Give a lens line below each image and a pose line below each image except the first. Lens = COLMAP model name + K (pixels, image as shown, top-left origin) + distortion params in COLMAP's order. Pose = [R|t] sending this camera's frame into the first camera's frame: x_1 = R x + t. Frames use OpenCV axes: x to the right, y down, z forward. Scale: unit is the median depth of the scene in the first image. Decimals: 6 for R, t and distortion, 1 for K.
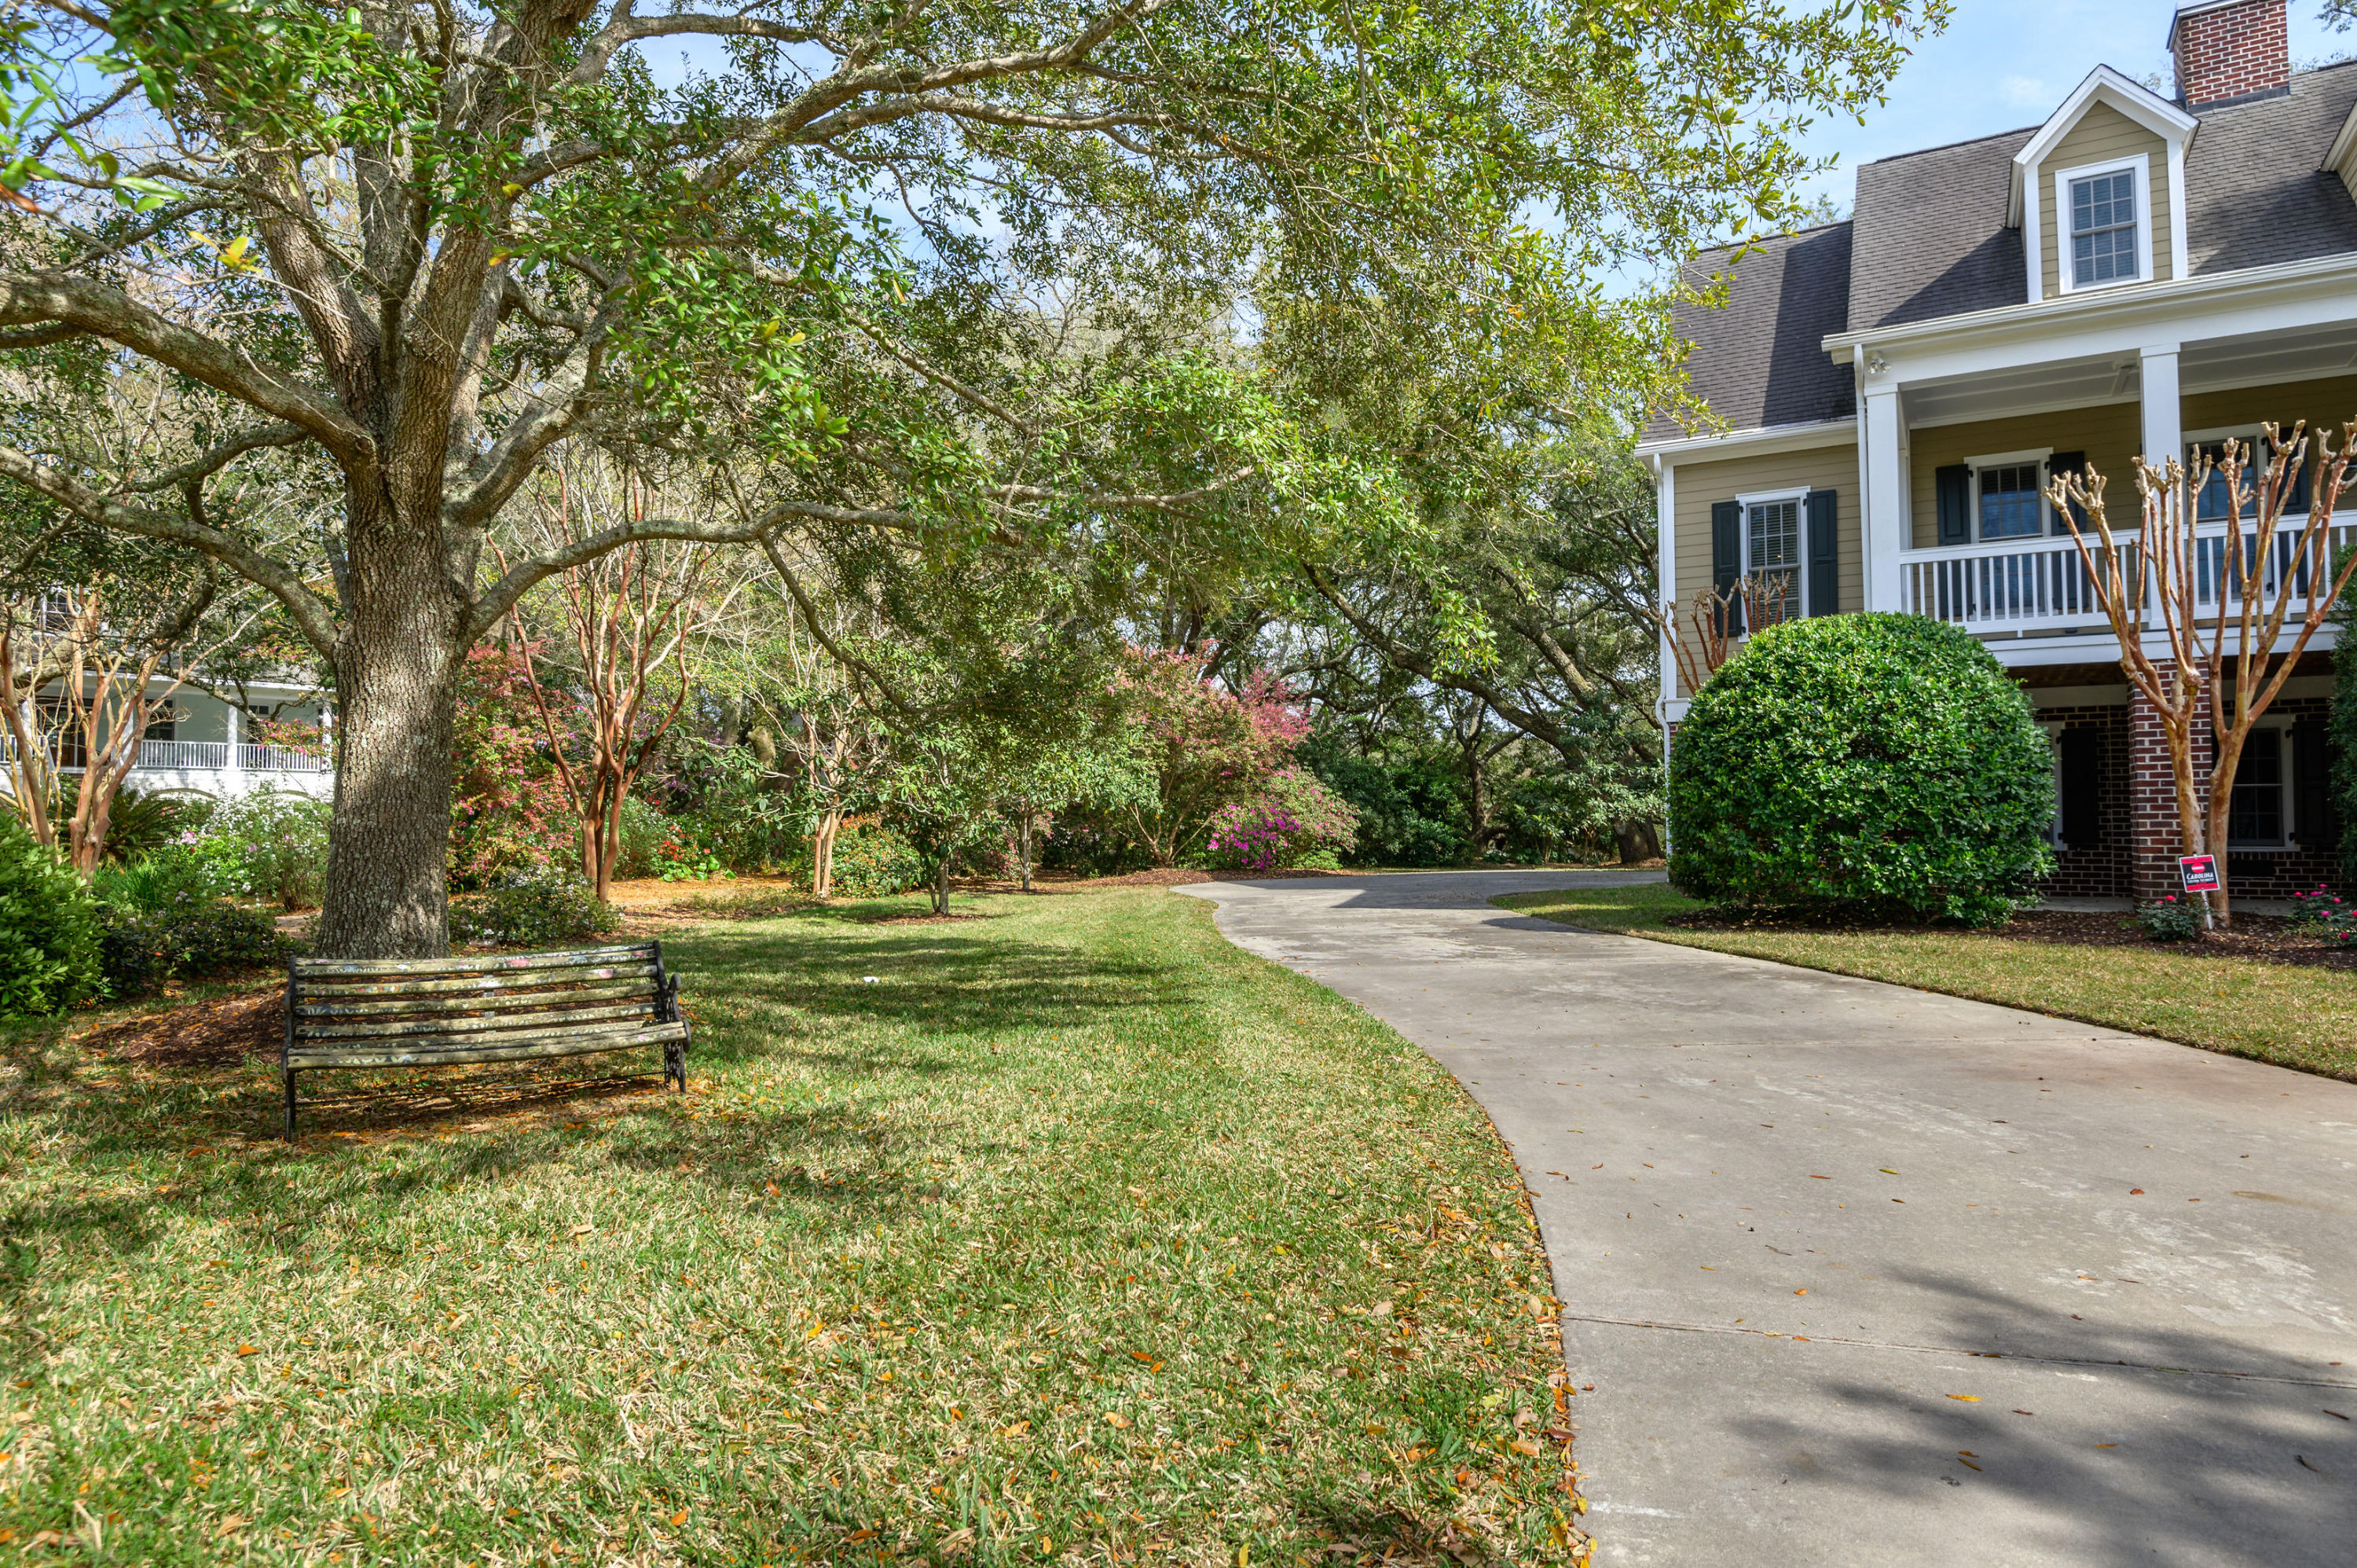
lens RADIAL K [[1328.8, 0, 1162.1], [0, 1328.8, 790.7], [0, 0, 1]] dist [-0.030056, -0.003146]
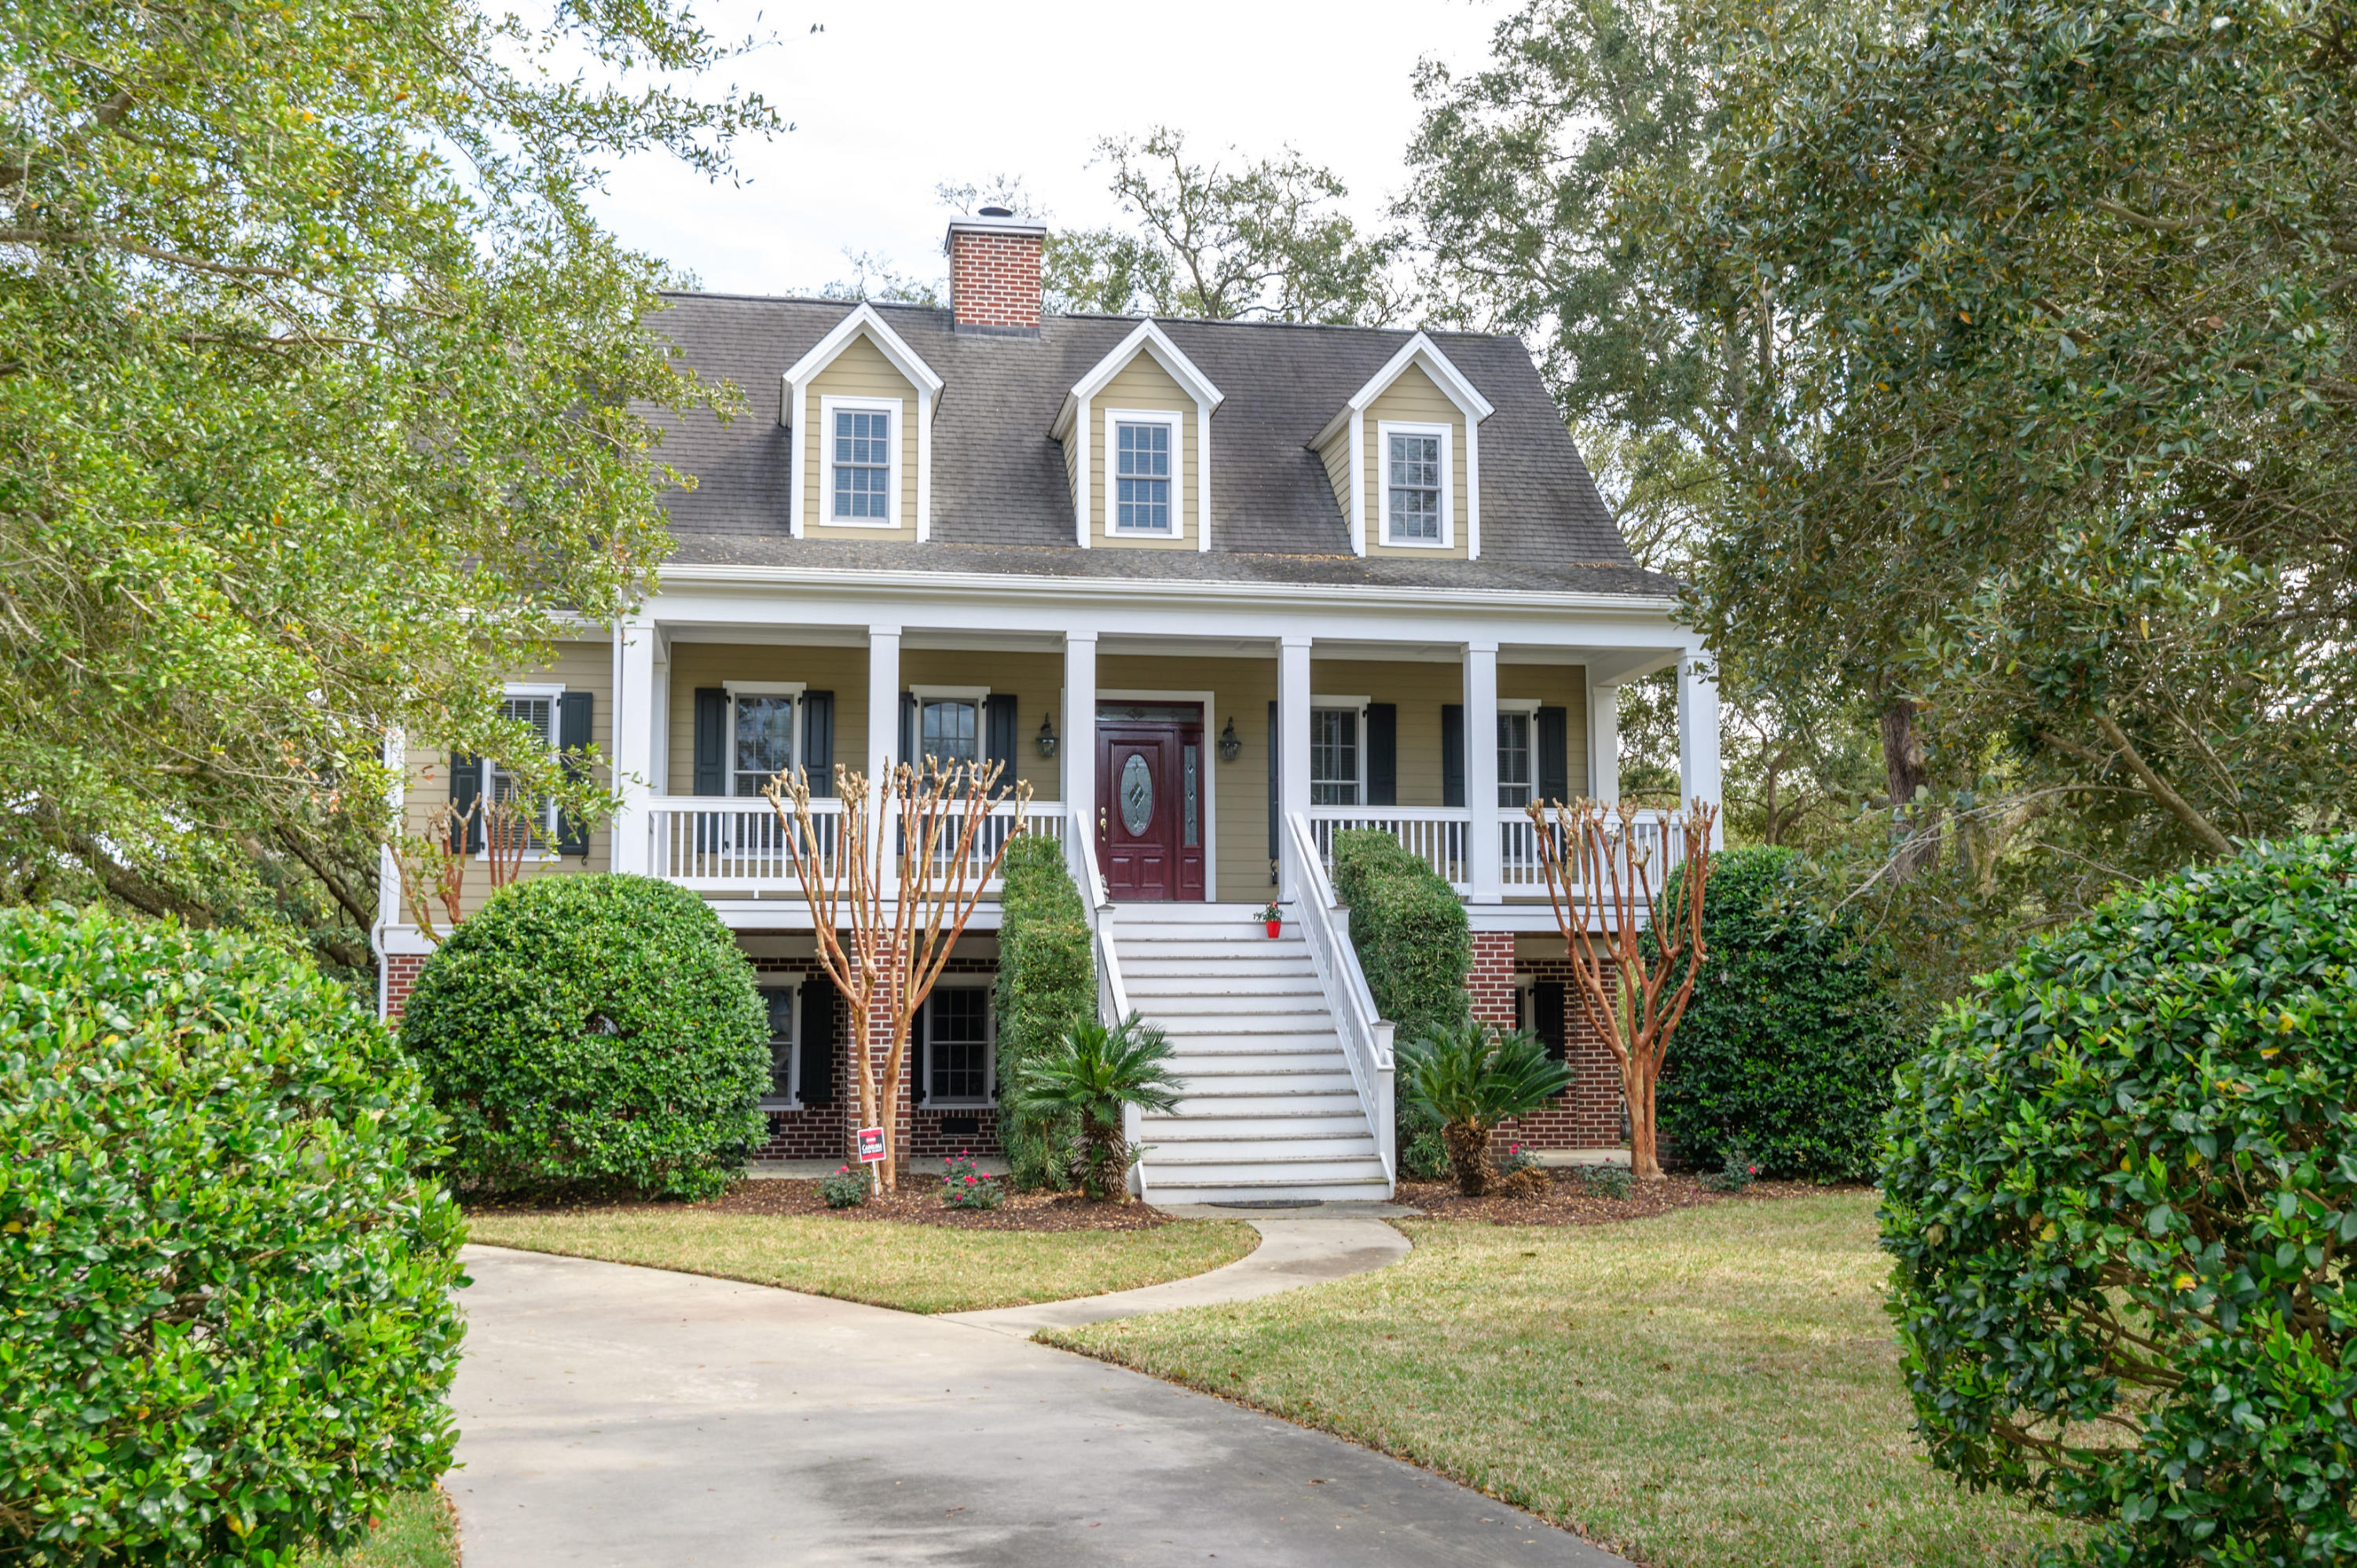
lens RADIAL K [[2359.0, 0, 1169.6], [0, 2359.0, 767.5], [0, 0, 1]] dist [0.002005, 0.000000]
pose [[0.760291, 0.066744, 0.646144, -0.292795], [-0.016360, 0.996359, -0.083670, -0.080497], [-0.649376, 0.053043, 0.758615, -0.619874]]
